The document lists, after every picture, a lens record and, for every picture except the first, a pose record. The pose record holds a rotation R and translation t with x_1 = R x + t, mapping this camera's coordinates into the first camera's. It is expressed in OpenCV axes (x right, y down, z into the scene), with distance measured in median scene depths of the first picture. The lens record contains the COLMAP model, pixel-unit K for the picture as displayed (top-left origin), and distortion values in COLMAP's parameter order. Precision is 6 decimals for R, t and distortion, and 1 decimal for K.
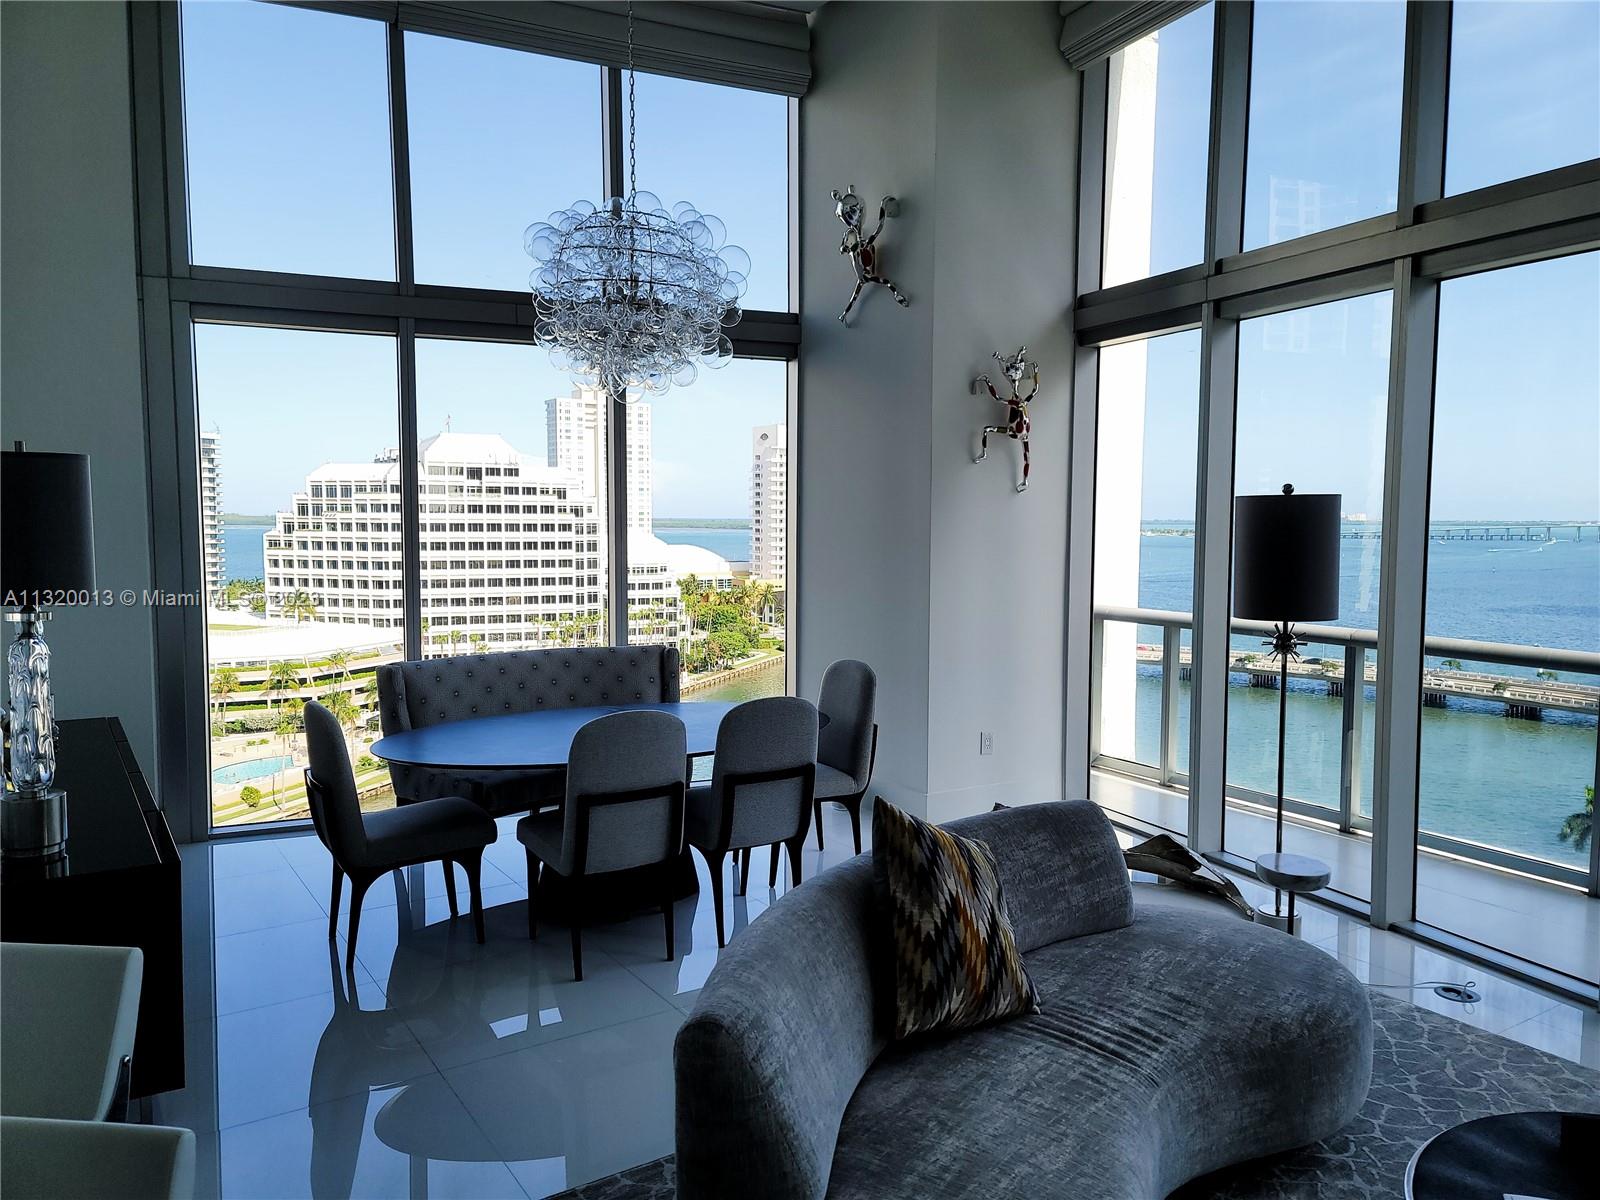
lens RADIAL K [[1164.4, 0, 807.9], [0, 1164.4, 601.3], [0, 0, 1]] dist [0.080713, -0.050291]
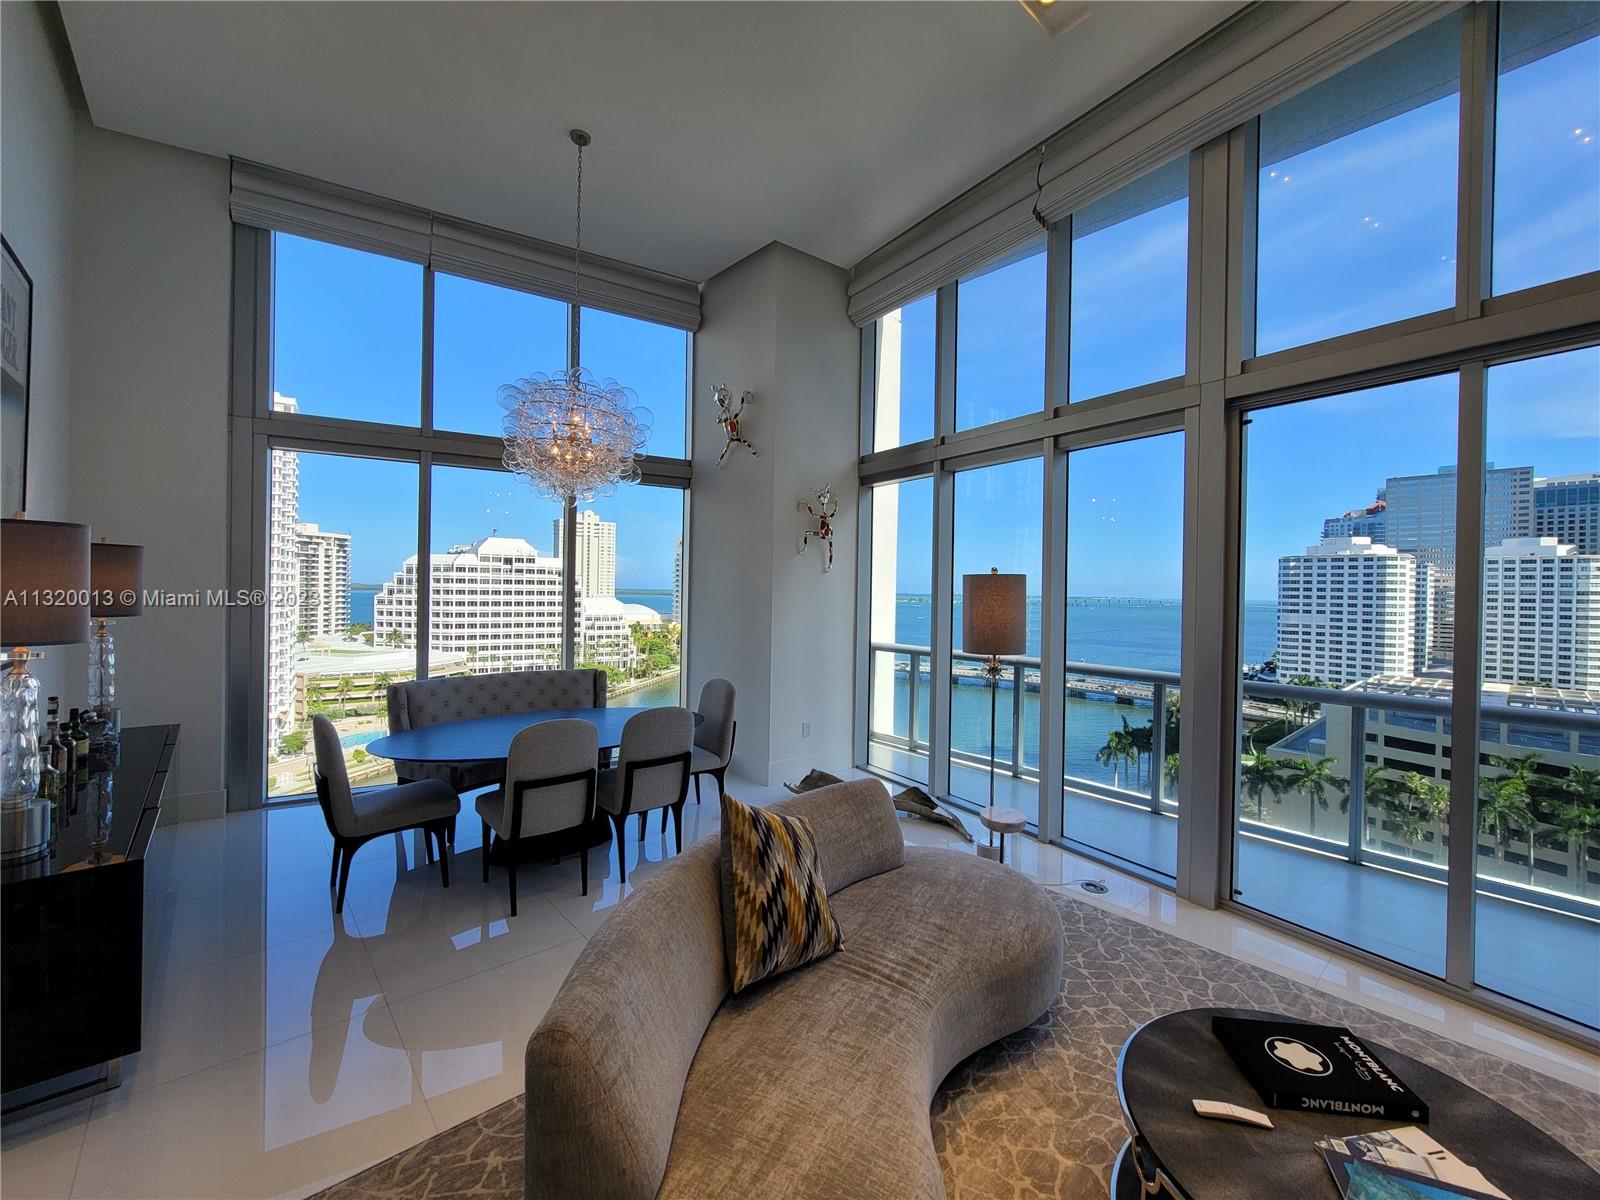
lens RADIAL K [[655.6, 0, 805.4], [0, 655.6, 591.2], [0, 0, 1]] dist [-0.010084, 0.003494]
pose [[0.988640, 0.012239, 0.149803, 0.016740], [-0.001773, 0.997560, -0.069797, -0.003992], [-0.150292, 0.068739, 0.986249, 0.113118]]
